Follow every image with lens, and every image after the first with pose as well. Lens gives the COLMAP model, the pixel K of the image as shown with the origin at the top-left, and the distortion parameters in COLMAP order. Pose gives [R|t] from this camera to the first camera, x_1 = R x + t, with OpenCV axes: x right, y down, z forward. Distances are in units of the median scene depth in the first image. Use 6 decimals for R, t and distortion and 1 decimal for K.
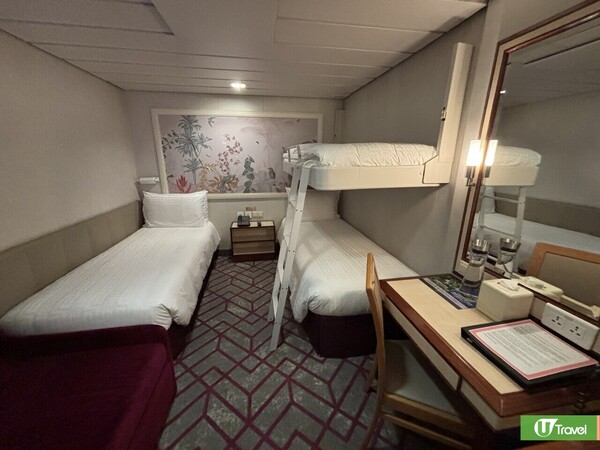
lens RADIAL K [[239.8, 0, 300.8], [0, 239.8, 225.4], [0, 0, 1]] dist [0.003372, -0.000240]
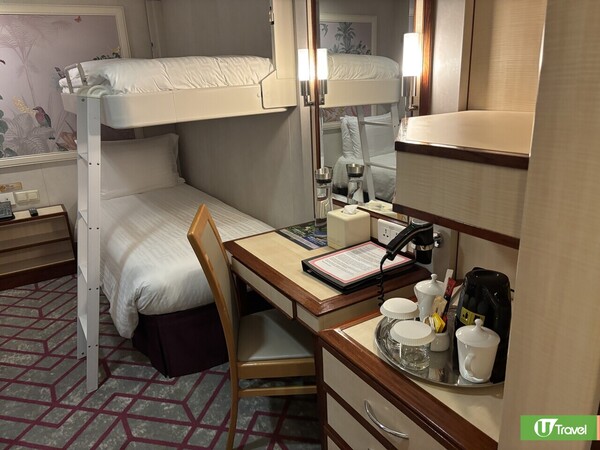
lens RADIAL K [[452.6, 0, 300.6], [0, 452.6, 229.9], [0, 0, 1]] dist [0.031134, -0.041168]
pose [[0.926996, -0.162812, 0.337890, 0.059082], [0.150431, 0.986630, 0.062702, 0.109923], [-0.343581, -0.007295, 0.939095, -0.326220]]
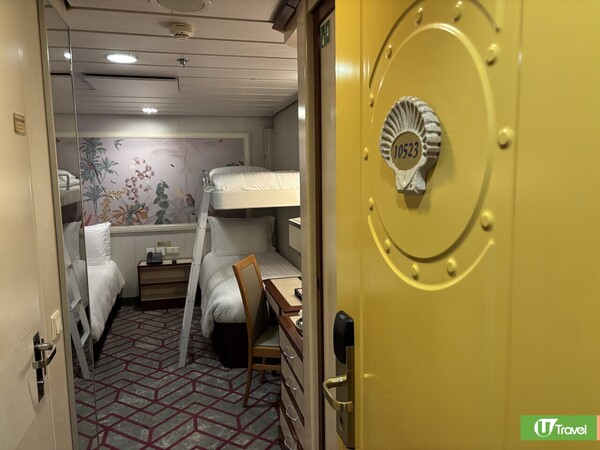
lens RADIAL K [[452.6, 0, 303.1], [0, 452.6, 226.3], [0, 0, 1]] dist [0.031134, -0.041168]
pose [[0.996579, -0.028946, 0.077404, 0.276506], [0.041278, 0.985795, -0.162799, 0.273316], [-0.071592, 0.165437, 0.983618, -1.072092]]
